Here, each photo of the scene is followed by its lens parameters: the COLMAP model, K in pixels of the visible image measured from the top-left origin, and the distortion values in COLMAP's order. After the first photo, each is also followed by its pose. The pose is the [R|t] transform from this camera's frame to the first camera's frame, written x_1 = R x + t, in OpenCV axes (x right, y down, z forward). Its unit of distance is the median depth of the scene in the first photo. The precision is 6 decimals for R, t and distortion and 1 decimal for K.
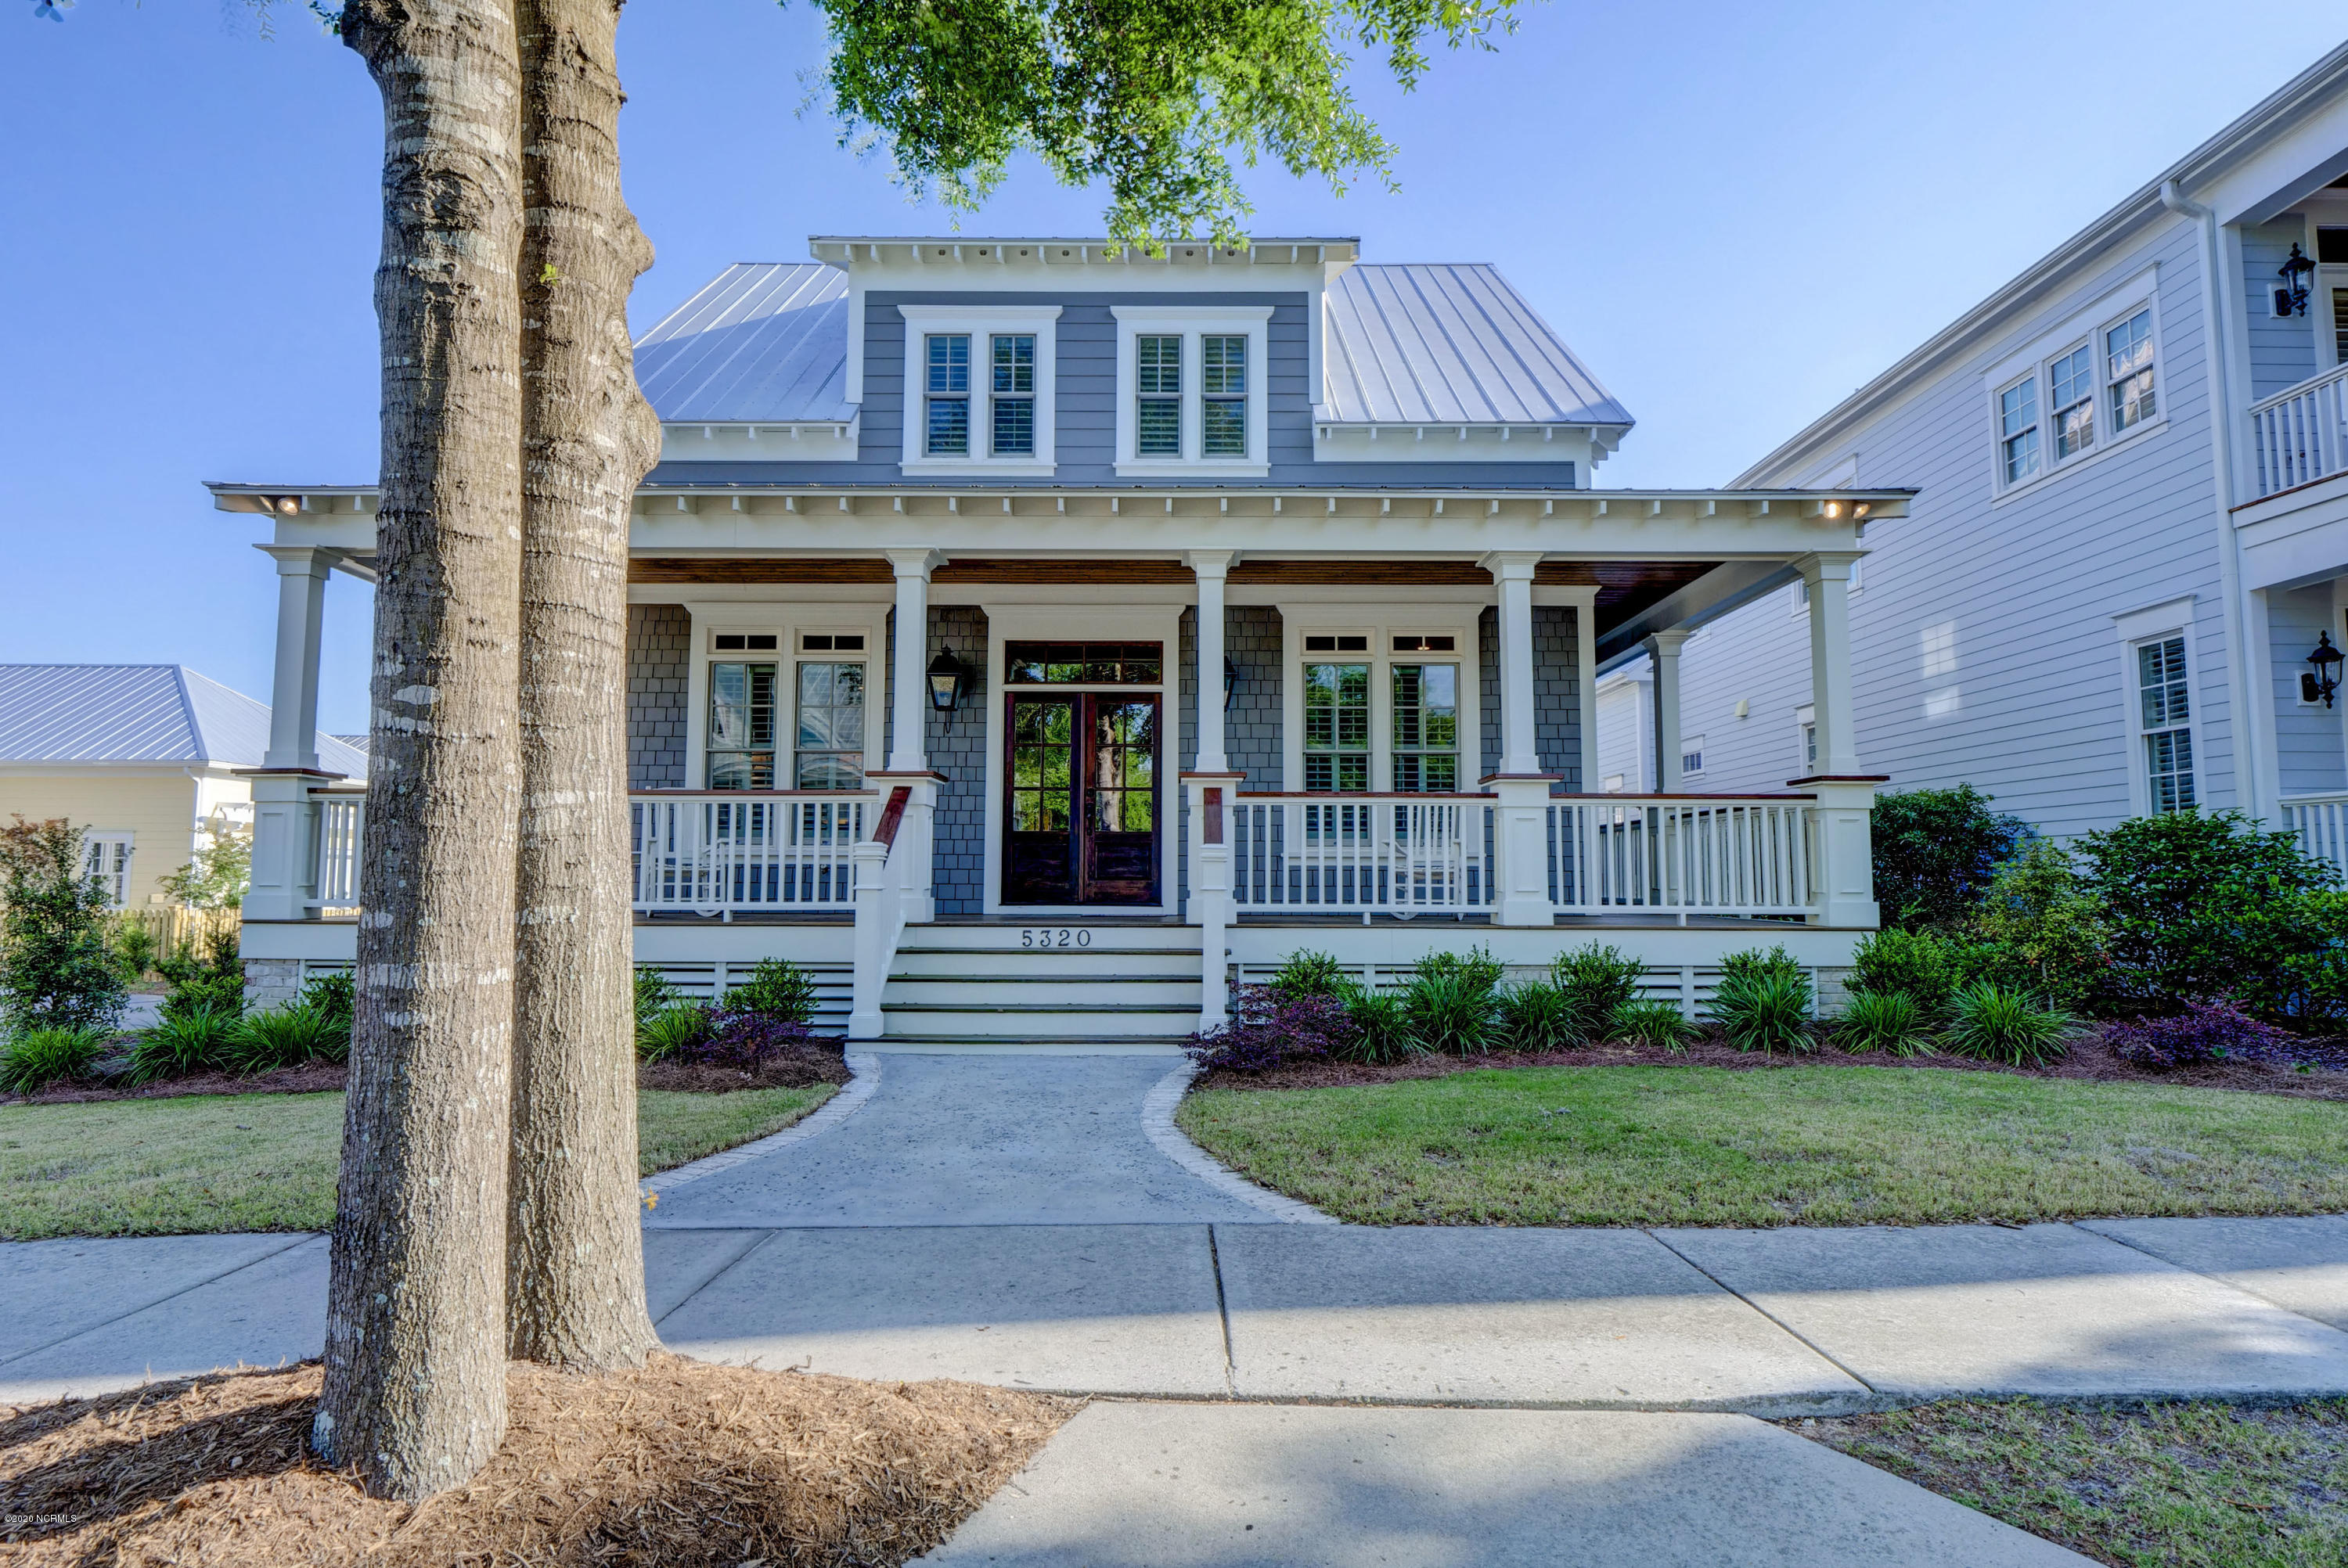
lens RADIAL K [[1243.8, 0, 1169.3], [0, 1243.8, 788.7], [0, 0, 1]] dist [-0.007568, -0.000896]
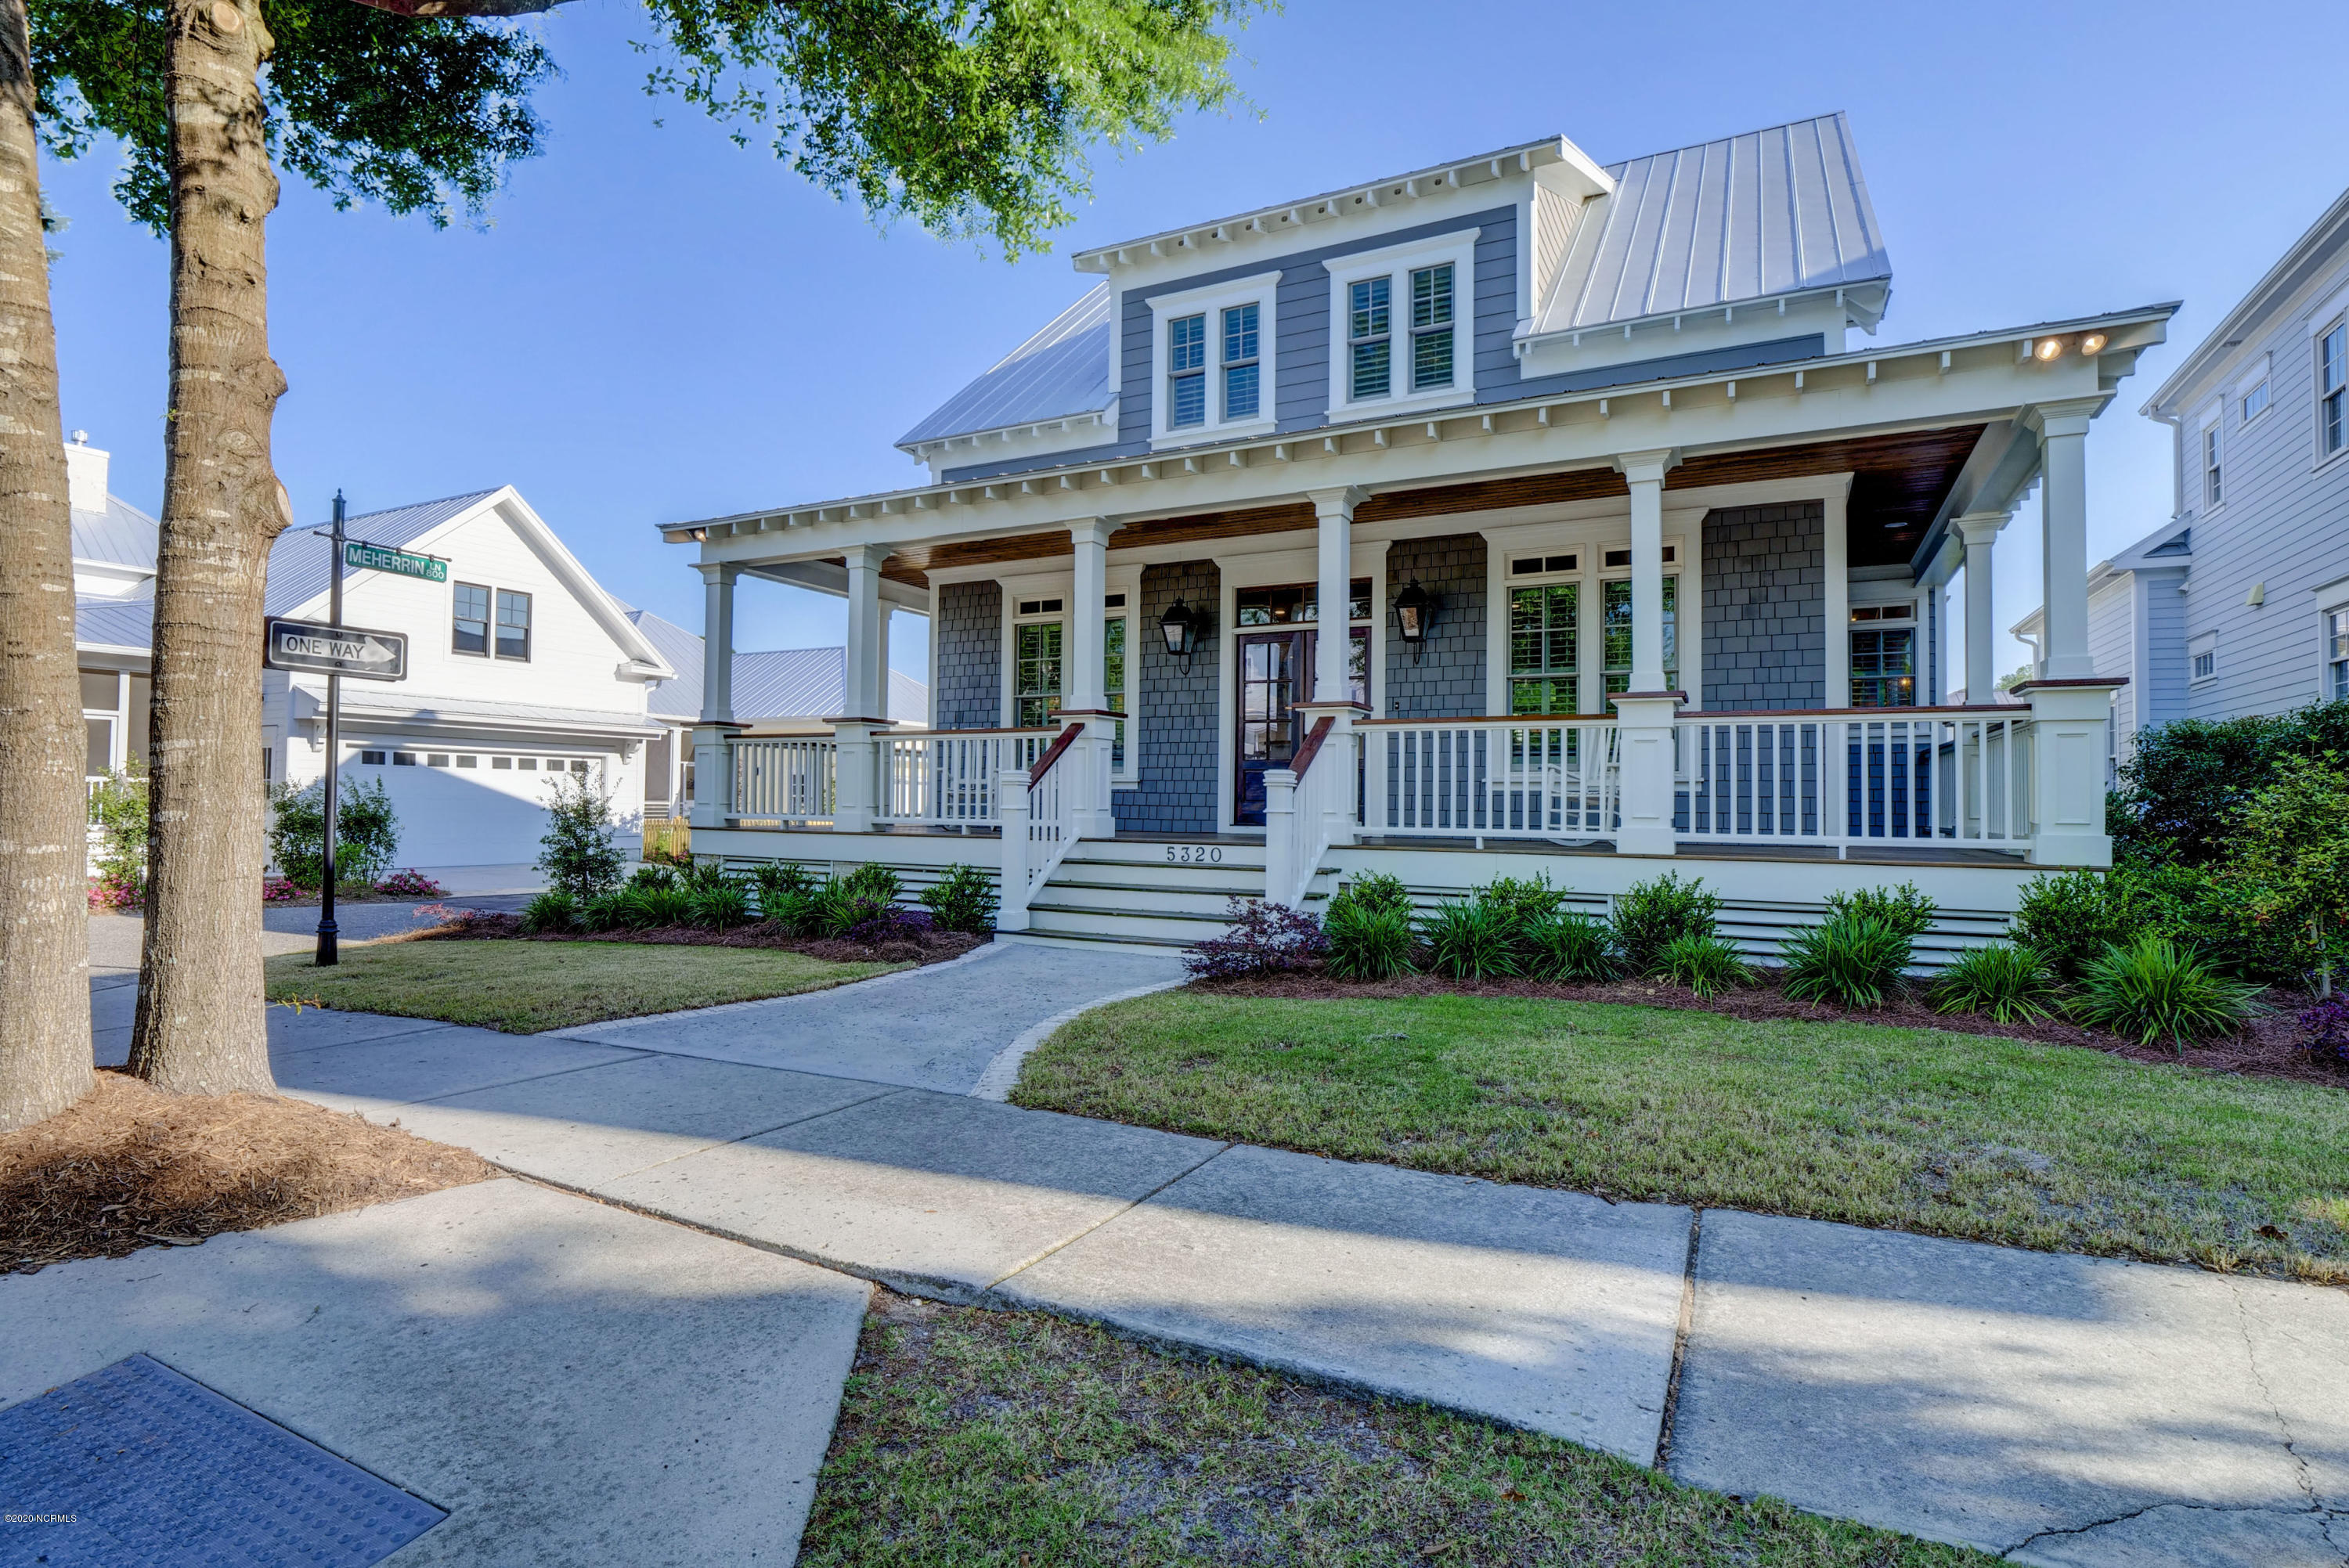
lens RADIAL K [[1141.3, 0, 1178.6], [0, 1141.3, 786.0], [0, 0, 1]] dist [-0.010013, -0.001907]
pose [[0.890417, -0.000229, -0.455146, 0.349480], [0.025982, 0.998395, 0.050326, 0.005688], [0.454403, -0.056637, 0.888994, 0.073533]]
